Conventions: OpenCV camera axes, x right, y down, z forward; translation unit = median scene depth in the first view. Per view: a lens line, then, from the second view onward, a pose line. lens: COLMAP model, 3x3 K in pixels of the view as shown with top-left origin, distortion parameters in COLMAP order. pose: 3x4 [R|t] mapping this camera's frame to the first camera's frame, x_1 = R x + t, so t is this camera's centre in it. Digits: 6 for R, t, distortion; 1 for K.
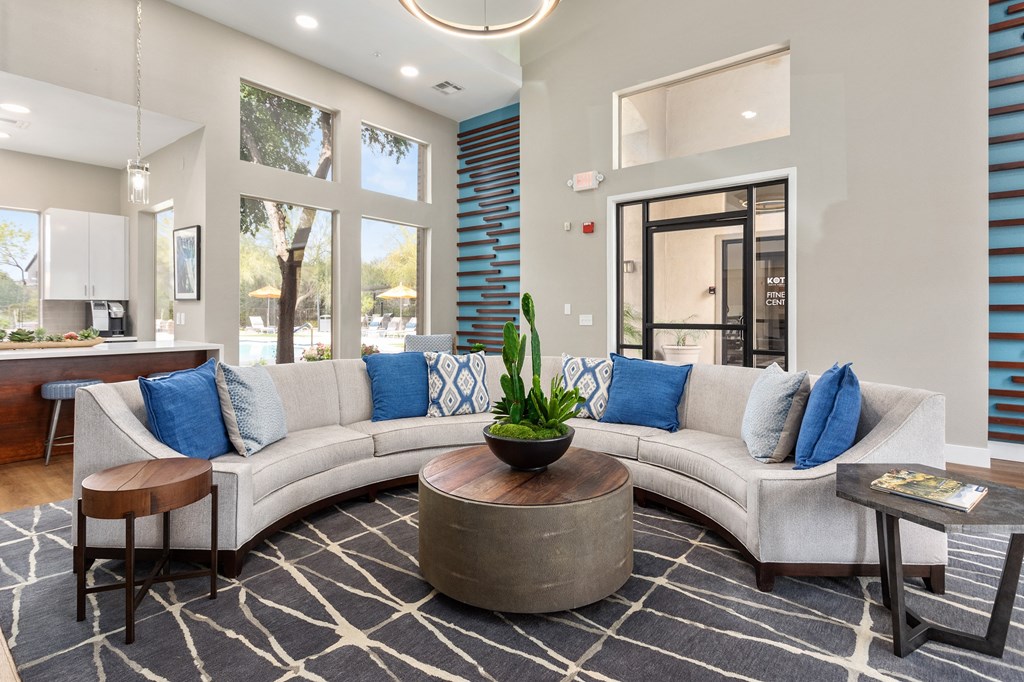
lens RADIAL K [[501.3, 0, 498.0], [0, 501.3, 309.2], [0, 0, 1]] dist [-0.001313, 0.000243]
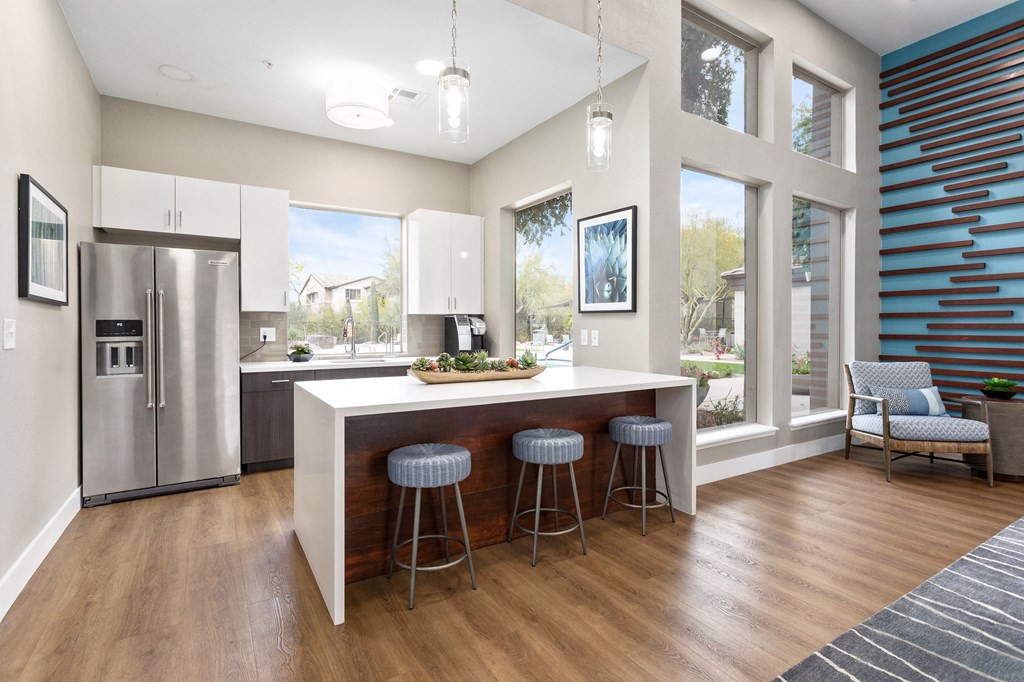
lens RADIAL K [[501.3, 0, 521.0], [0, 501.3, 325.3], [0, 0, 1]] dist [-0.001313, 0.000243]
pose [[0.948132, -0.003027, -0.317862, -0.439879], [0.002927, 0.999995, -0.000794, 0.001318], [0.317863, -0.000177, 0.948137, 0.234599]]
